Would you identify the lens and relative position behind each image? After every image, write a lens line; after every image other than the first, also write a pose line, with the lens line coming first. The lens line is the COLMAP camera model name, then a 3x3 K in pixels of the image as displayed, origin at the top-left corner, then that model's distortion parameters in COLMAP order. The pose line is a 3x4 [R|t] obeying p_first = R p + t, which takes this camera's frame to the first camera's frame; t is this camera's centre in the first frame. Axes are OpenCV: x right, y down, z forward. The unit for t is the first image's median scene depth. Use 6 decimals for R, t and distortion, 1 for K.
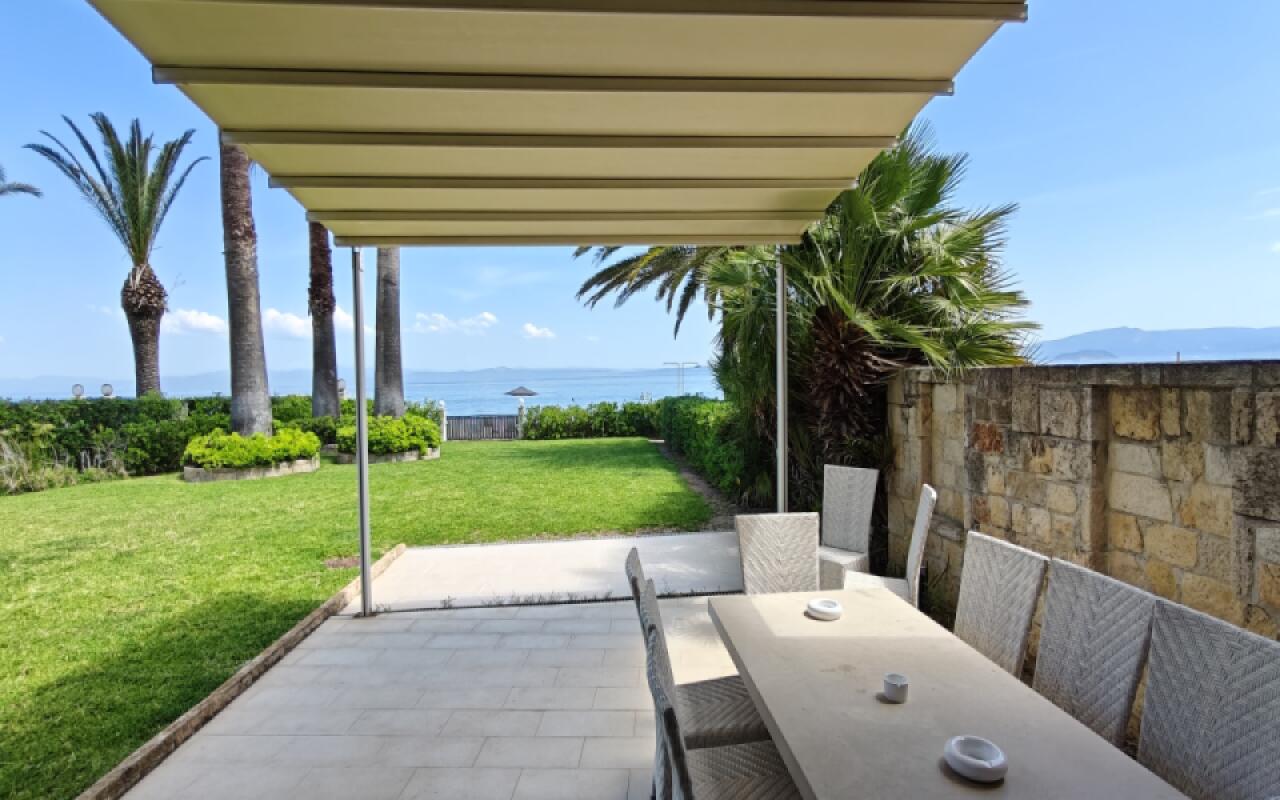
lens RADIAL K [[601.9, 0, 616.8], [0, 601.9, 387.0], [0, 0, 1]] dist [0.001275, 0.000604]
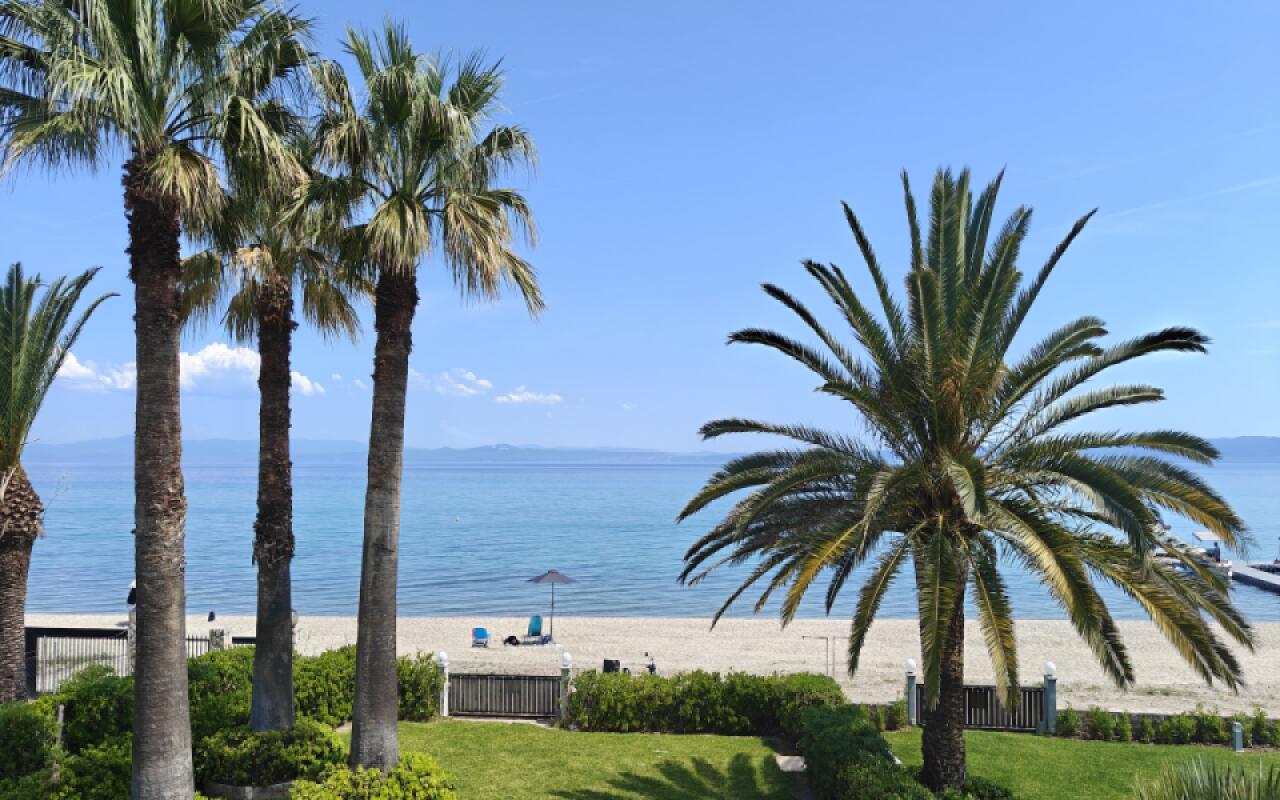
lens RADIAL K [[892.3, 0, 617.0], [0, 892.3, 436.7], [0, 0, 1]] dist [0.002286, 0.003125]
pose [[0.997667, 0.021500, -0.064797, -0.076969], [-0.025261, 0.998010, -0.057781, -0.243021], [0.063426, 0.059283, 0.996224, 0.080708]]
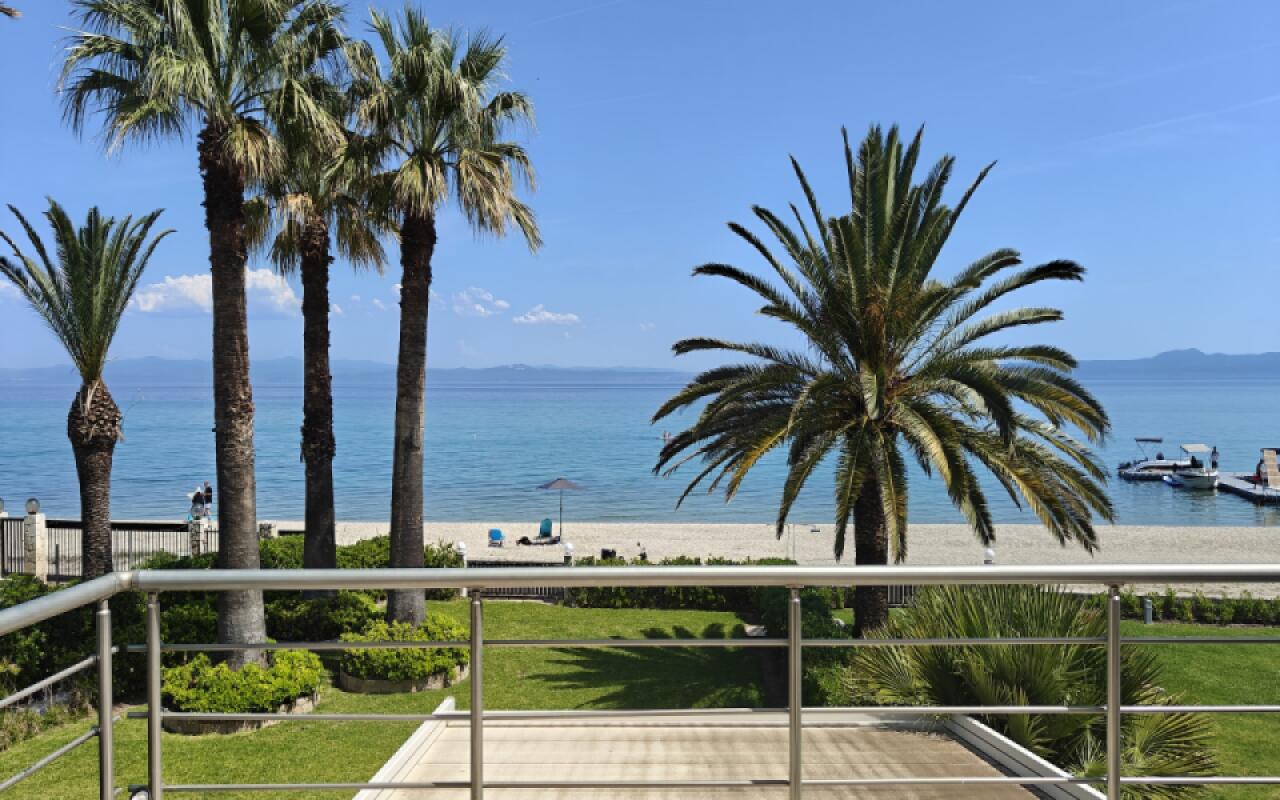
lens RADIAL K [[879.8, 0, 610.6], [0, 879.8, 399.3], [0, 0, 1]] dist [0.003904, -0.001043]
pose [[0.995996, 0.021629, -0.086741, -0.029699], [-0.022373, 0.999721, -0.007611, -0.230255], [0.086552, 0.009521, 0.996202, -0.092599]]
